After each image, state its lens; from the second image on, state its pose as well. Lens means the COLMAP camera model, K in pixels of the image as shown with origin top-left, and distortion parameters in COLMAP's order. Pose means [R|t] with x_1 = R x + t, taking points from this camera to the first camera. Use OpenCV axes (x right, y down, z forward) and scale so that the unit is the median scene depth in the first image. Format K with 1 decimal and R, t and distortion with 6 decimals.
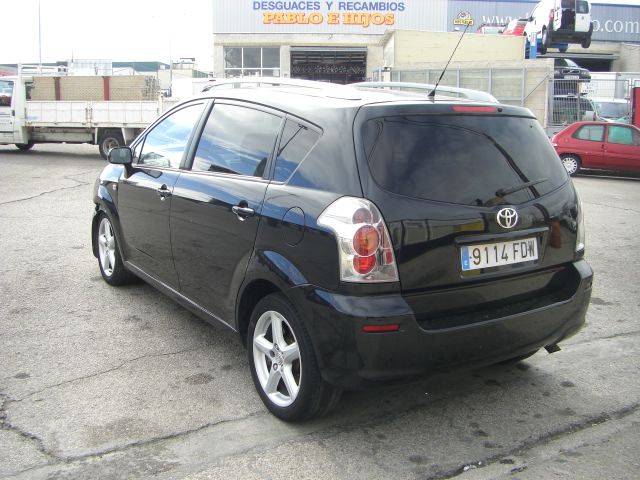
lens RADIAL K [[725.7, 0, 320.0], [0, 725.7, 240.0], [0, 0, 1]] dist [-0.158807, 0.038696]
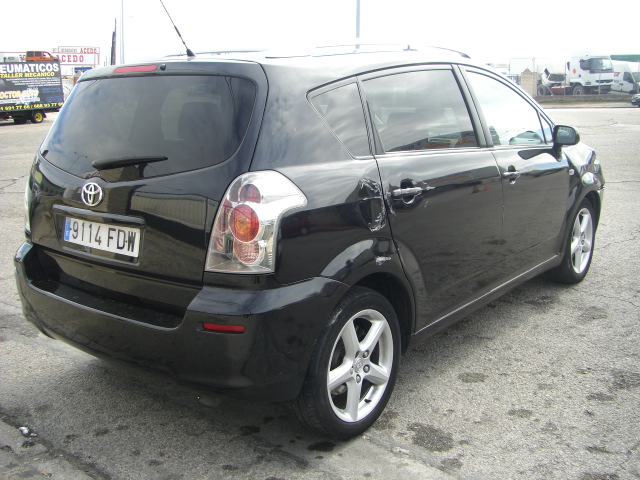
lens RADIAL K [[725.7, 0, 320.0], [0, 725.7, 240.0], [0, 0, 1]] dist [-0.158807, 0.038696]
pose [[0.310119, 0.175634, -0.934333, 1.130080], [-0.166024, 0.977690, 0.128678, -0.129679], [0.936089, 0.115216, 0.332360, 0.955074]]
